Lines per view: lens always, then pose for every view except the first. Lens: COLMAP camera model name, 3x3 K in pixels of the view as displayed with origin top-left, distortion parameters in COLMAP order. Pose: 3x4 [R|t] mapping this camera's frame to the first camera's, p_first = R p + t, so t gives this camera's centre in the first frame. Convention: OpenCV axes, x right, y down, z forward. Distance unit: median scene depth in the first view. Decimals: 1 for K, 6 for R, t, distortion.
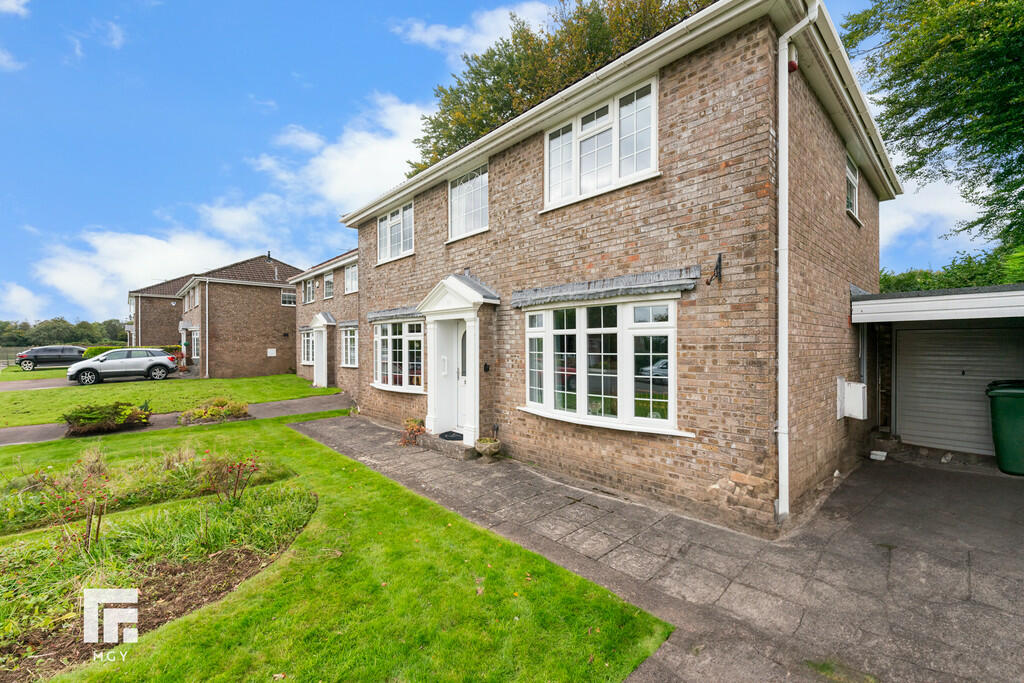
lens RADIAL K [[416.7, 0, 512.5], [0, 416.7, 343.4], [0, 0, 1]] dist [-0.000265, 0.000085]
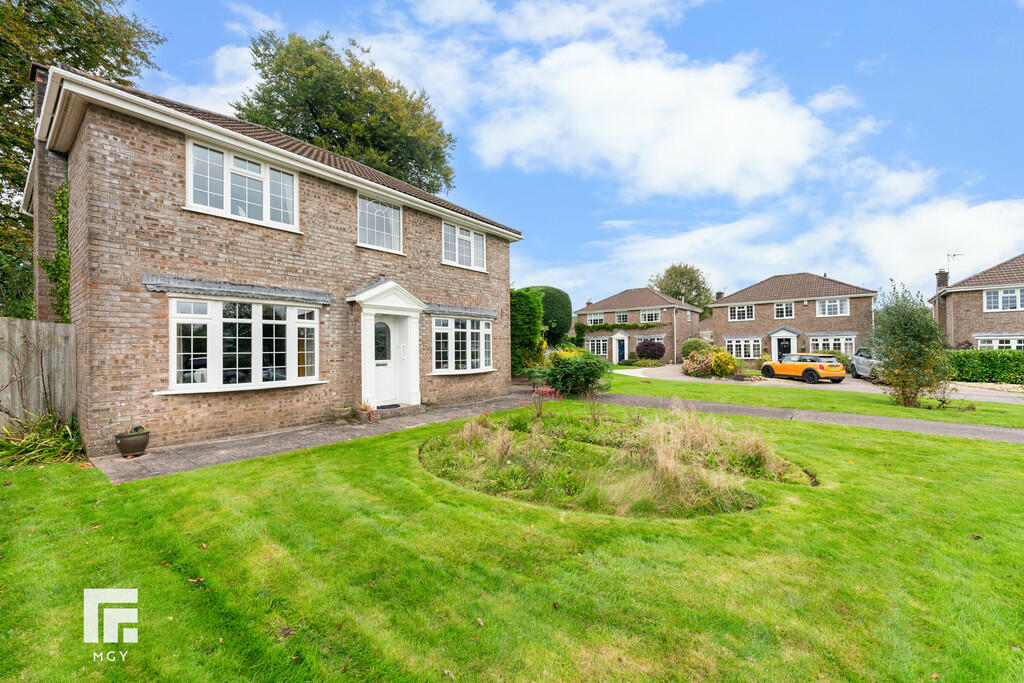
lens RADIAL K [[408.5, 0, 512.0], [0, 408.5, 341.5], [0, 0, 1]] dist [0.000794, -0.000052]
pose [[-0.162551, 0.028484, 0.986289, -1.634669], [0.013810, 0.999551, -0.026591, 0.072508], [-0.986604, 0.009298, -0.162871, 0.944657]]
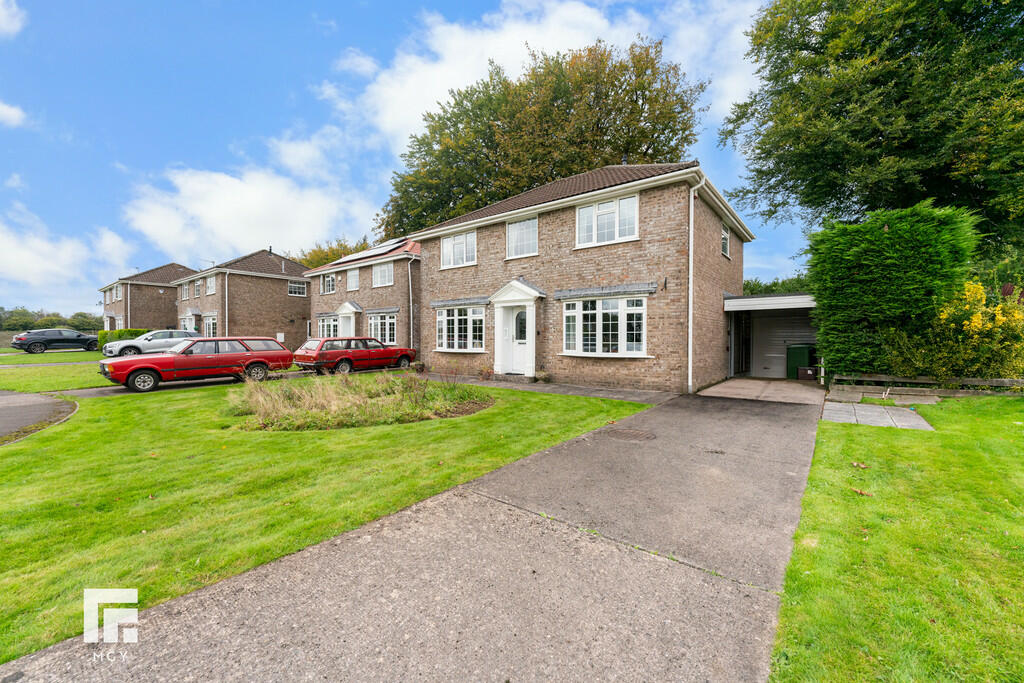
lens RADIAL K [[408.5, 0, 512.0], [0, 408.5, 341.5], [0, 0, 1]] dist [0.000794, -0.000052]
pose [[0.987486, 0.003262, 0.157673, -0.475809], [-0.004718, 0.999950, 0.008864, 0.084793], [-0.157637, -0.009497, 0.987452, -0.751438]]
